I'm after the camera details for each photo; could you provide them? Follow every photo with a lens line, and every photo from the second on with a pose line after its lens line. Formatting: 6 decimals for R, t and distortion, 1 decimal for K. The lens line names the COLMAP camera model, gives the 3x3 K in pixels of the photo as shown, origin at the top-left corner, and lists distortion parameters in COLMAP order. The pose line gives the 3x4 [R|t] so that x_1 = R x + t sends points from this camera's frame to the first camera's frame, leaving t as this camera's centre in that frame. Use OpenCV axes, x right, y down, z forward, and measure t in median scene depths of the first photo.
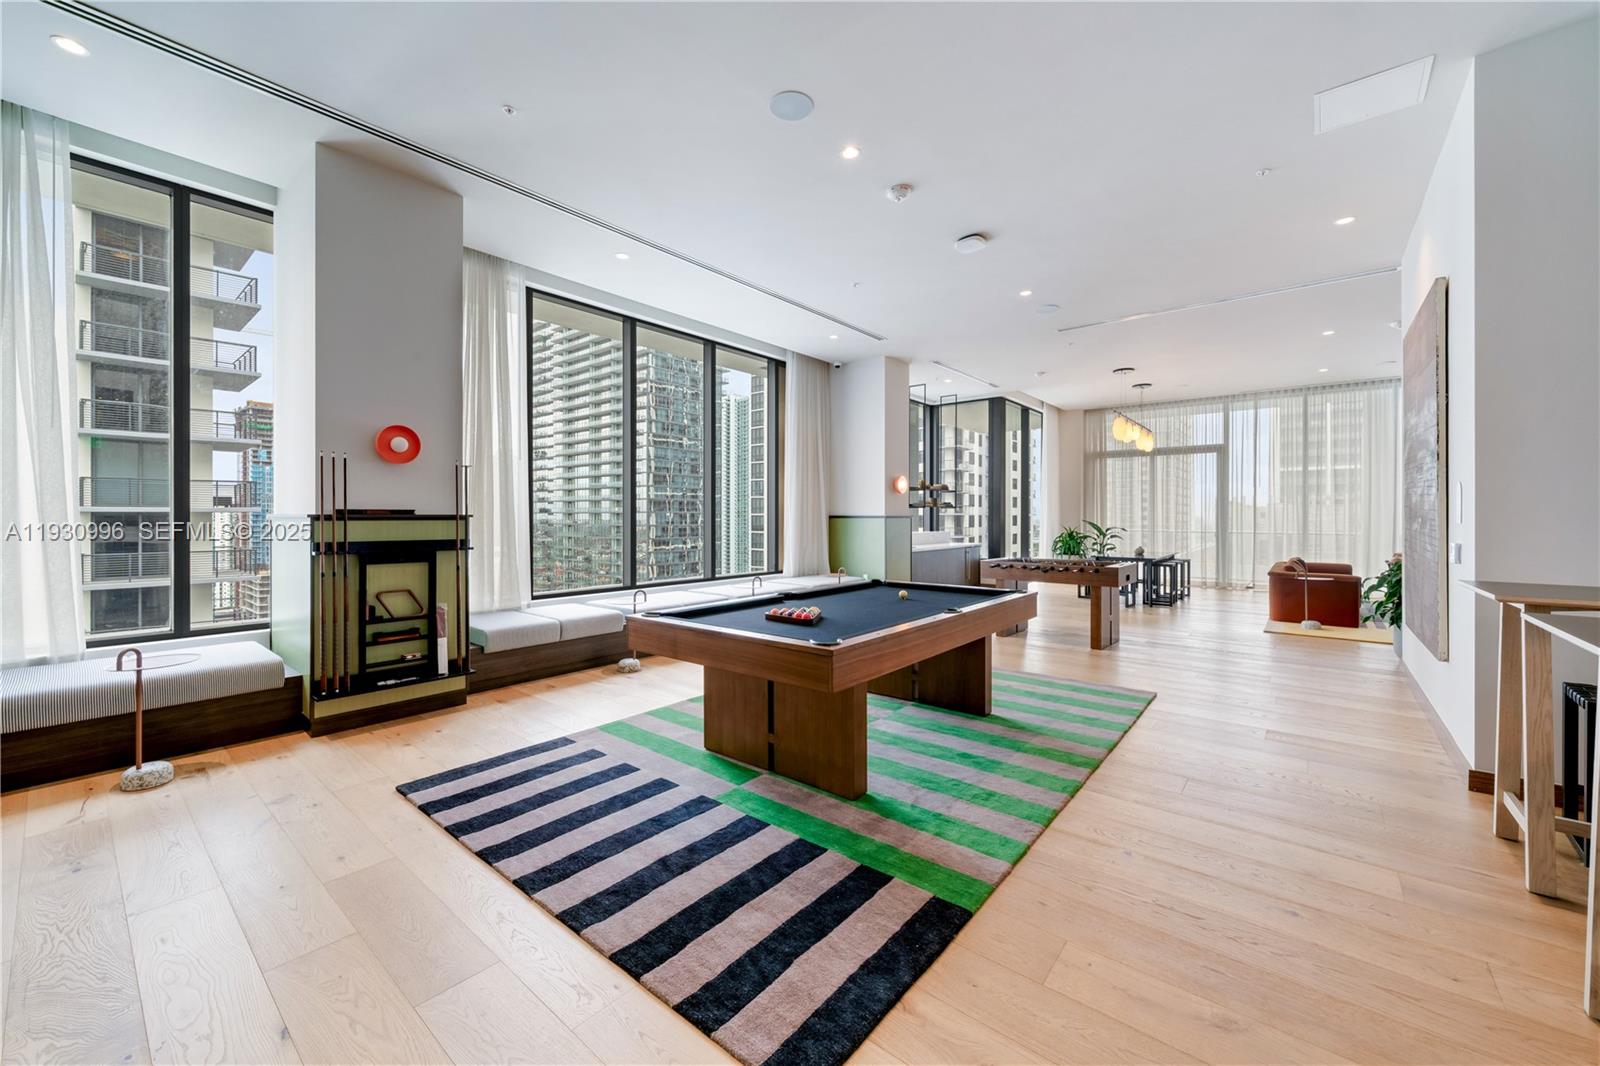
lens RADIAL K [[632.7, 0, 803.7], [0, 632.7, 511.1], [0, 0, 1]] dist [-0.000524, 0.000003]
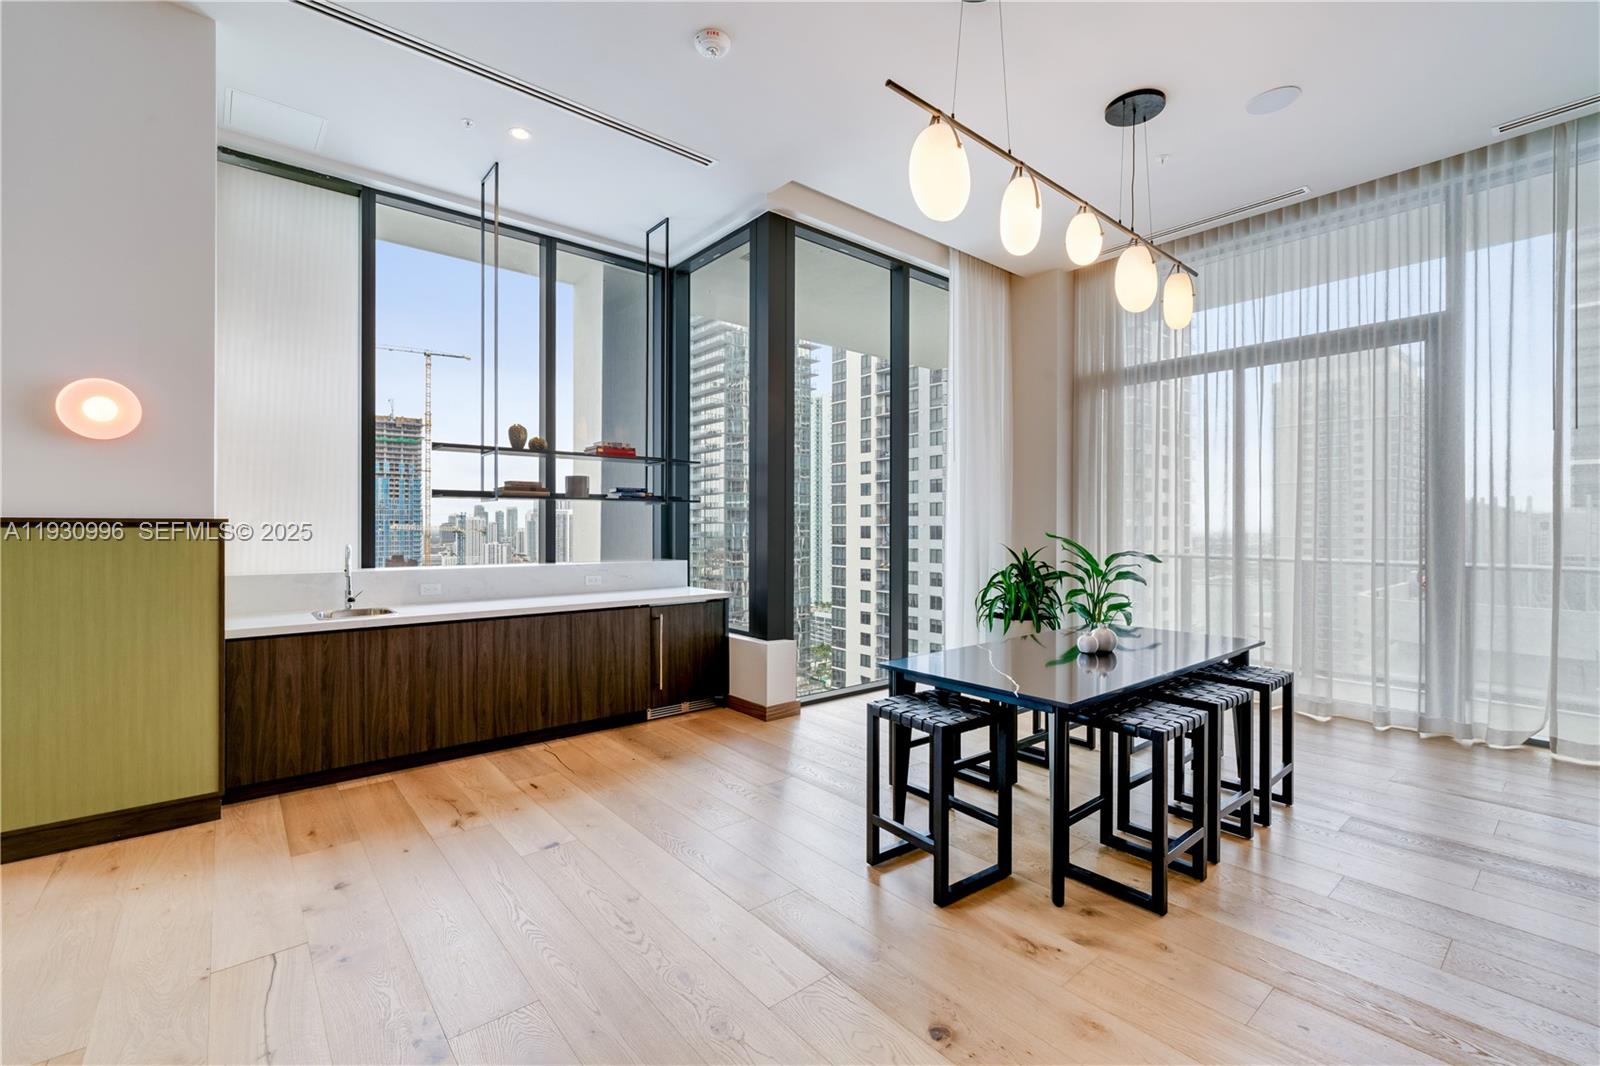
lens RADIAL K [[701.5, 0, 793.2], [0, 701.5, 522.1], [0, 0, 1]] dist [0.001036, 0.000489]
pose [[0.982060, 0.000135, -0.188568, 0.388712], [-0.000275, 1.000000, -0.000719, 0.006915], [0.188568, 0.000758, 0.982060, 0.560246]]
